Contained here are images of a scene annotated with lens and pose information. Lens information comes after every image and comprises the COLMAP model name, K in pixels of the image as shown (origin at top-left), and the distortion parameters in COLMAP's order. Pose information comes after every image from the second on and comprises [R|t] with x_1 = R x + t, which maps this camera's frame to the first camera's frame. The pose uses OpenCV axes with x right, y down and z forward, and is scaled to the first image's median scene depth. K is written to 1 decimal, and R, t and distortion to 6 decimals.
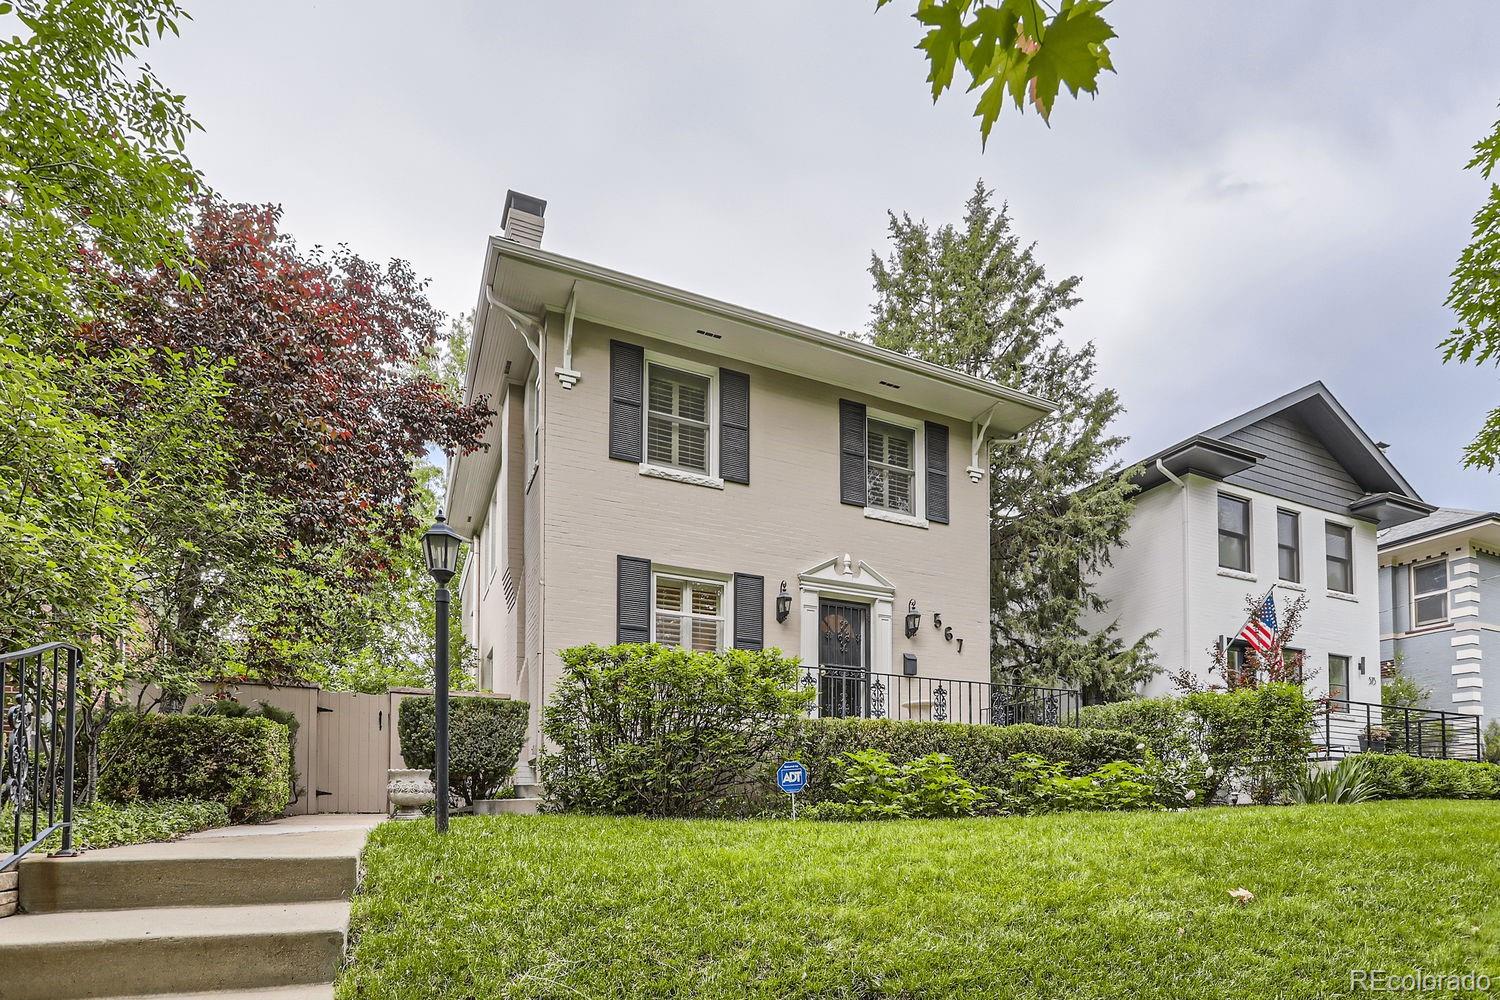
lens RADIAL K [[732.2, 0, 750.0], [0, 732.2, 500.0], [0, 0, 1]] dist [-0.001190, -0.000174]
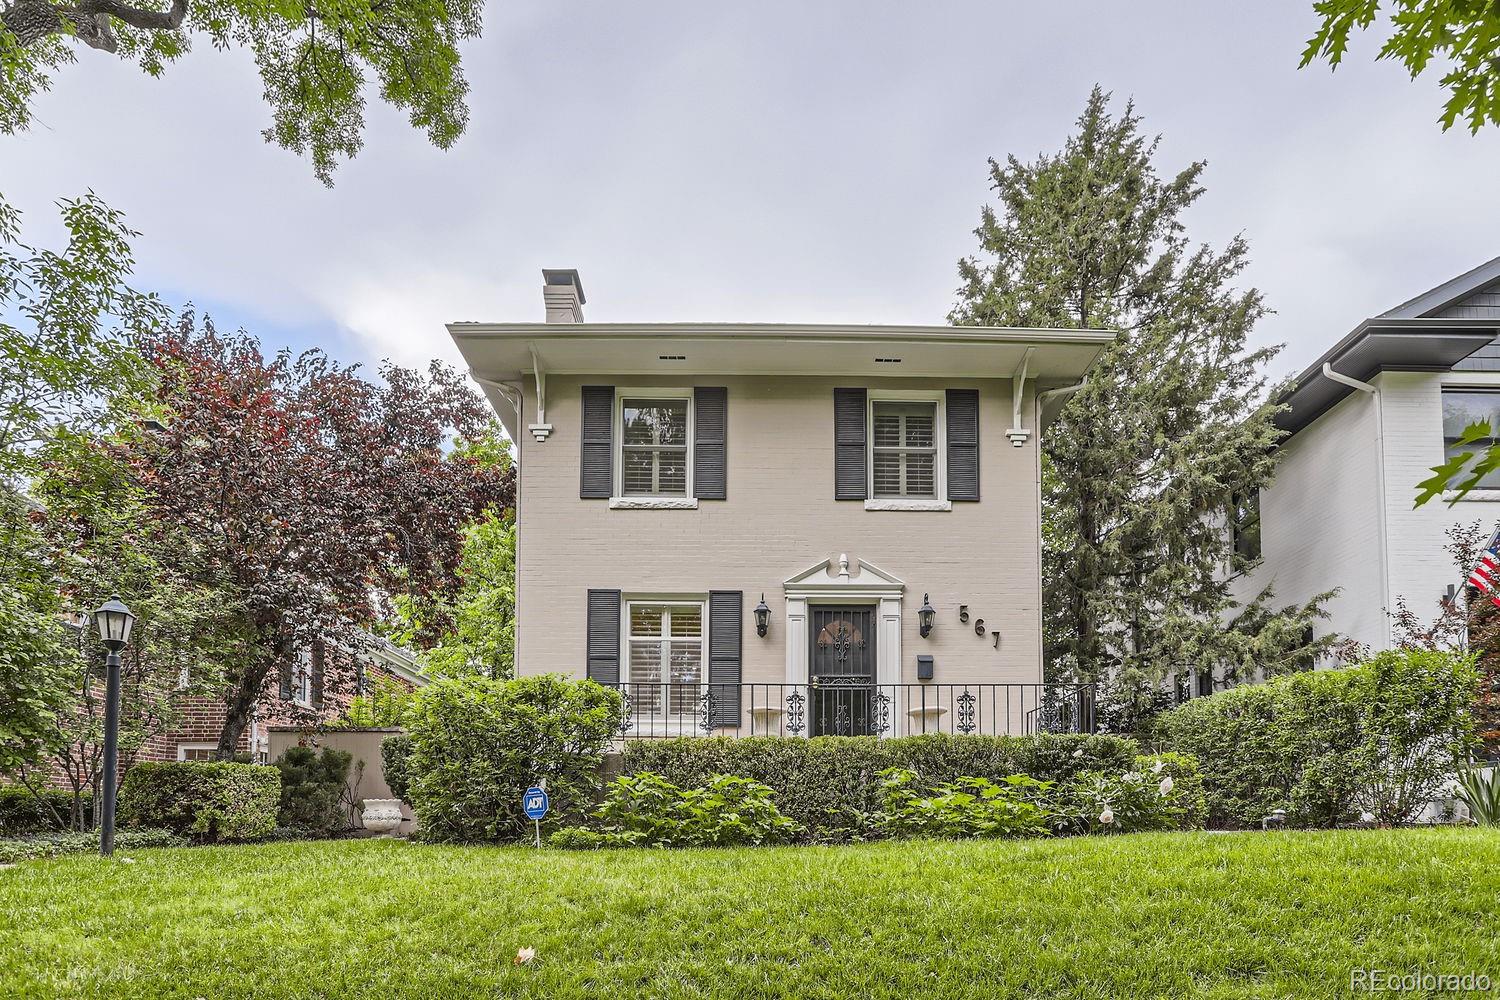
lens RADIAL K [[736.1, 0, 750.0], [0, 736.1, 500.0], [0, 0, 1]] dist [-0.005103, -0.000114]
pose [[0.910641, -0.172346, -0.375540, 0.388660], [0.163263, 0.984984, -0.056144, 0.040256], [0.379577, -0.010185, 0.925104, 0.100929]]
